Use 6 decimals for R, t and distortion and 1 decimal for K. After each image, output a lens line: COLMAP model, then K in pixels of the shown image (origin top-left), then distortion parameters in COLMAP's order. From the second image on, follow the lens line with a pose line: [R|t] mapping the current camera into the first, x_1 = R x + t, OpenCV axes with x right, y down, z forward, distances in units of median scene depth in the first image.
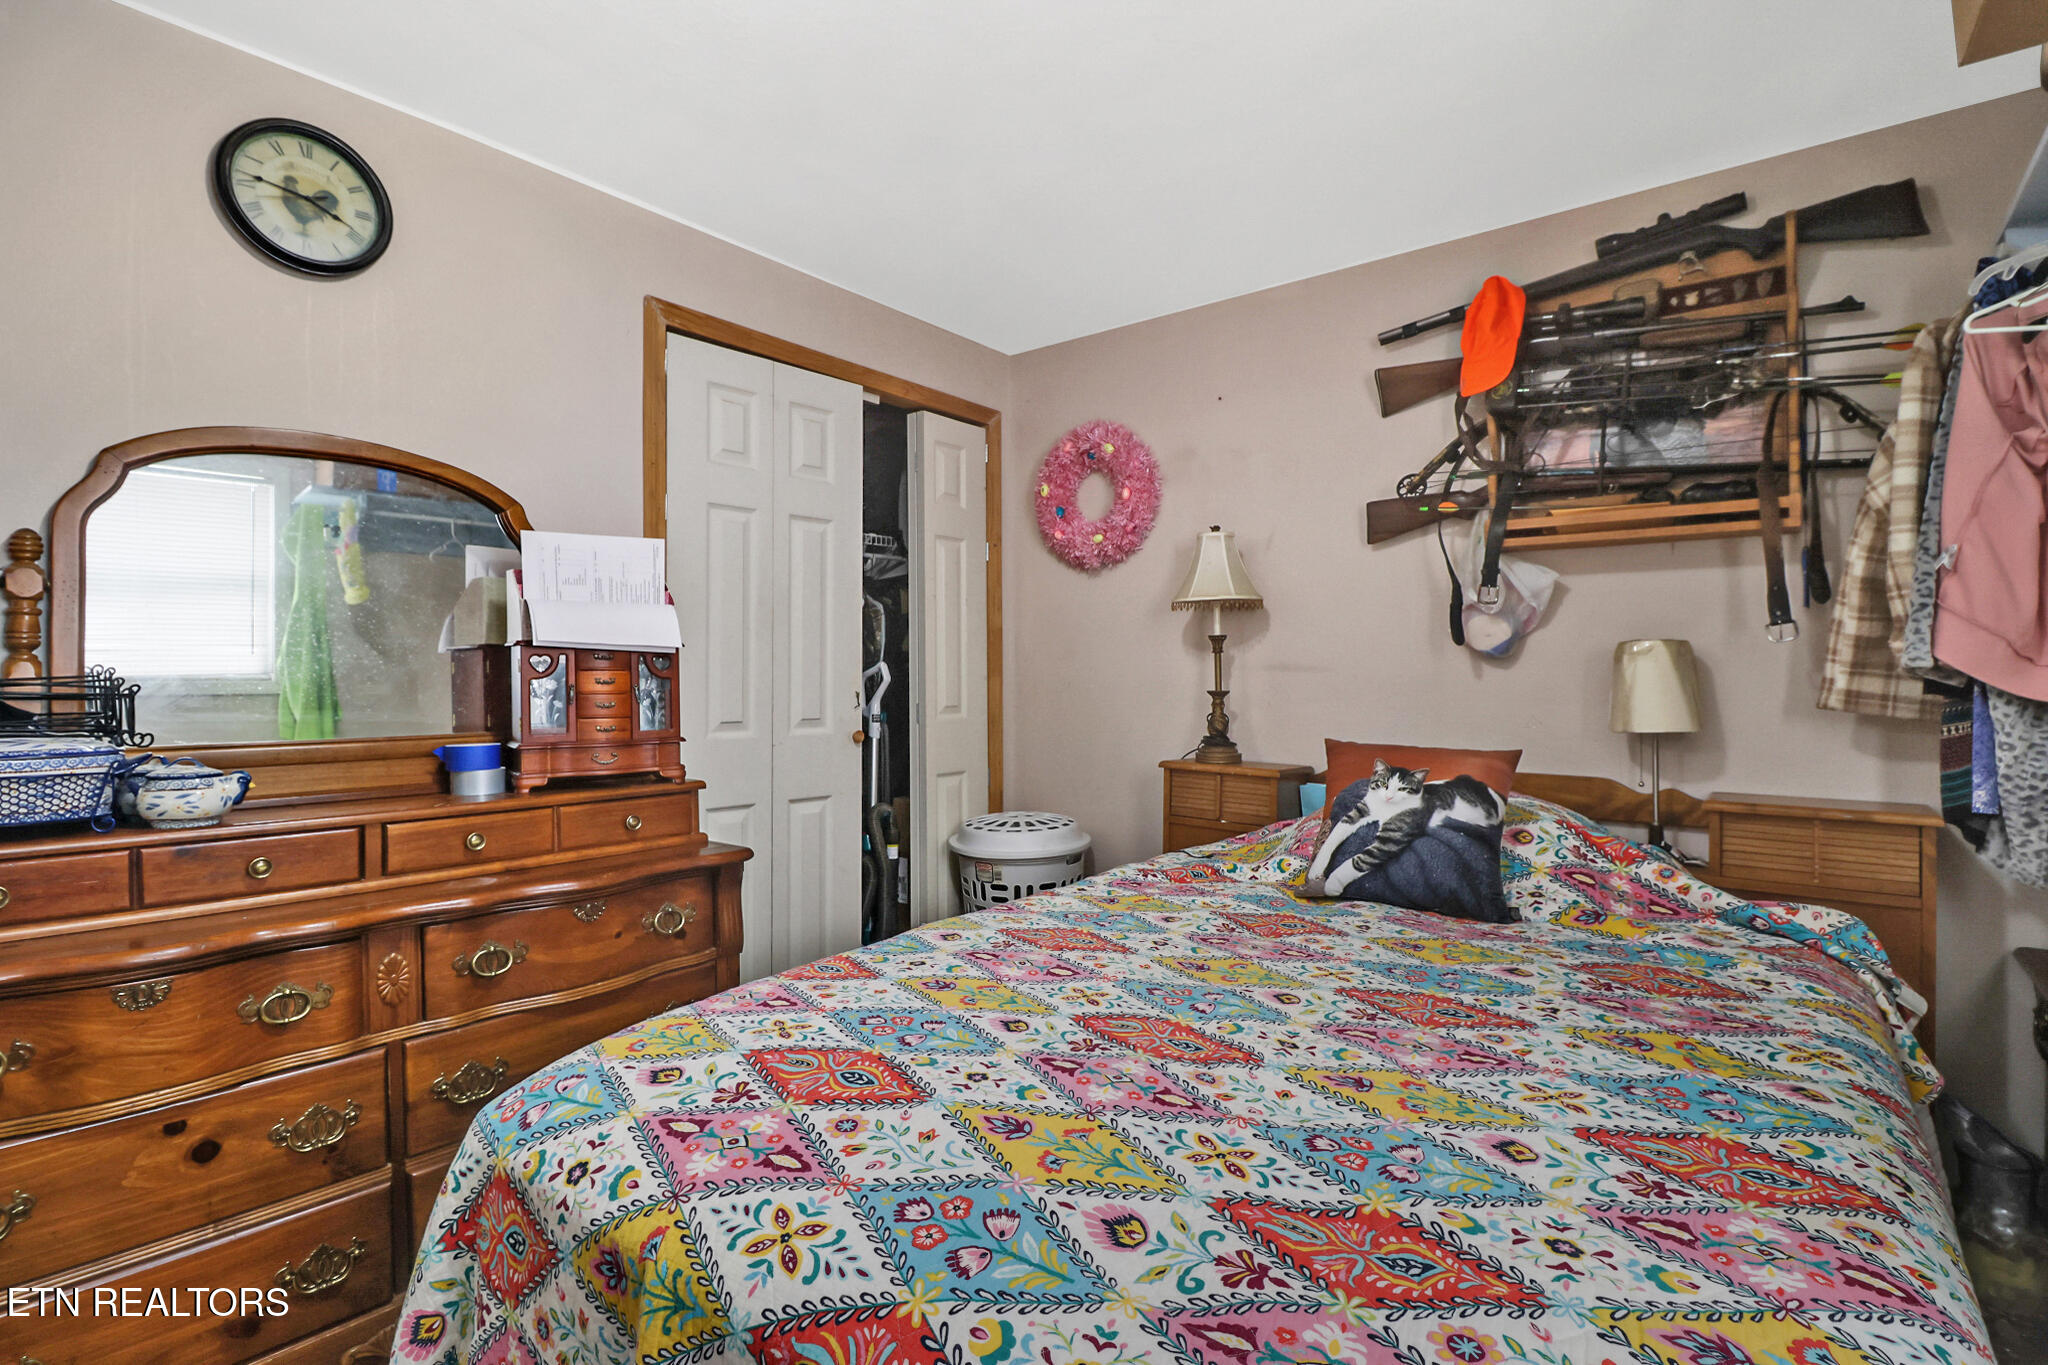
lens RADIAL K [[943.4, 0, 1017.1], [0, 943.4, 675.5], [0, 0, 1]] dist [-0.001057, -0.014544]
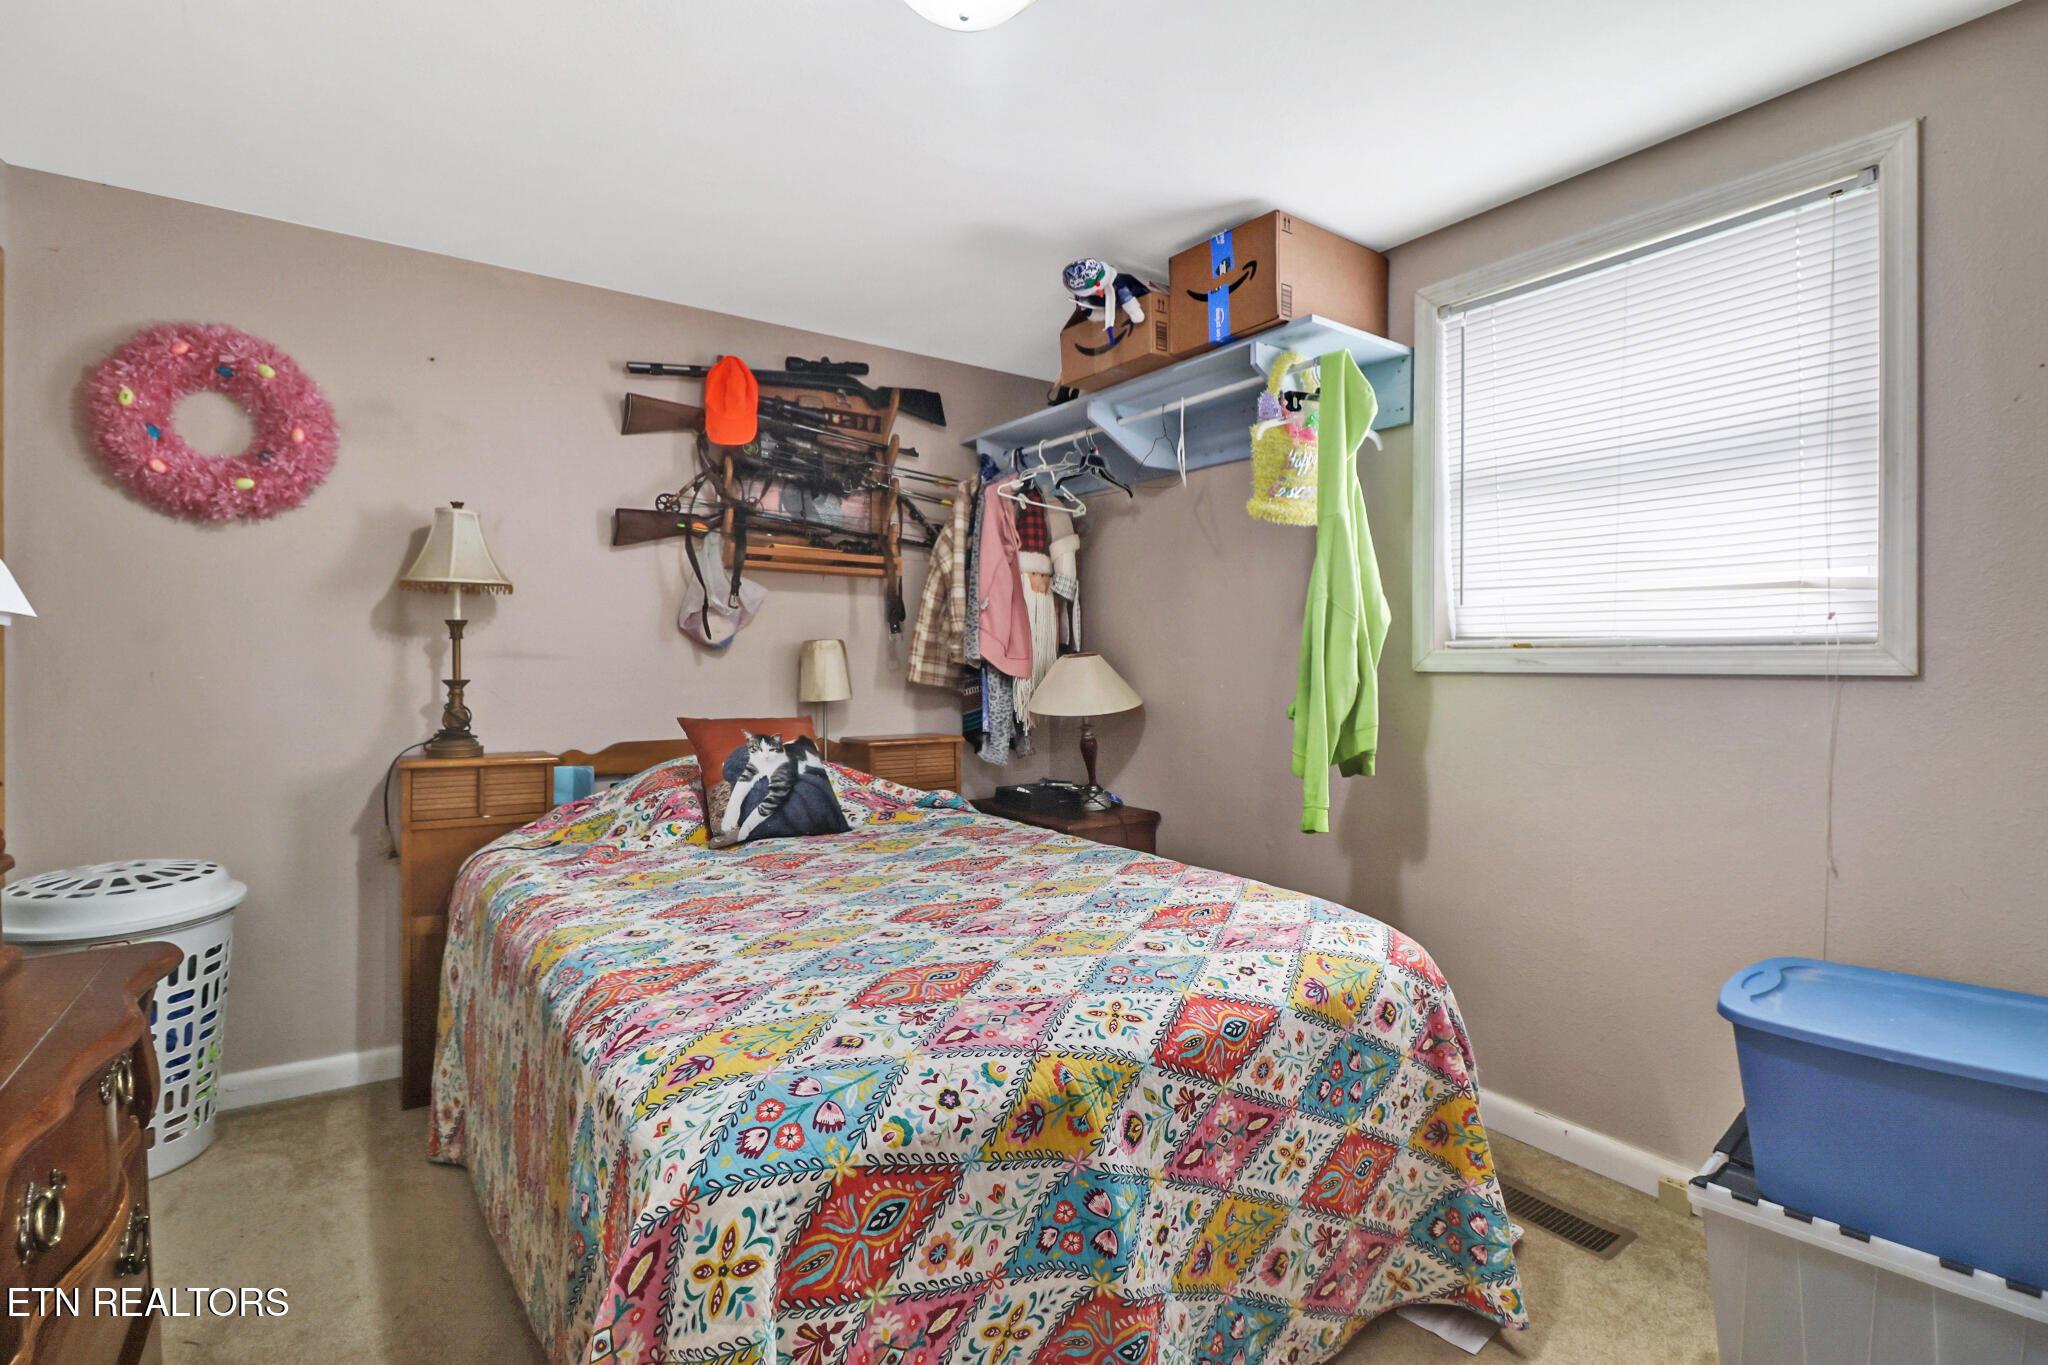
lens RADIAL K [[948.9, 0, 1032.4], [0, 948.9, 664.5], [0, 0, 1]] dist [-0.002375, -0.000191]
pose [[0.275332, -0.004203, 0.961340, -0.770009], [-0.001092, 0.999988, 0.004685, -0.005740], [-0.961349, -0.002340, 0.275324, 0.286699]]
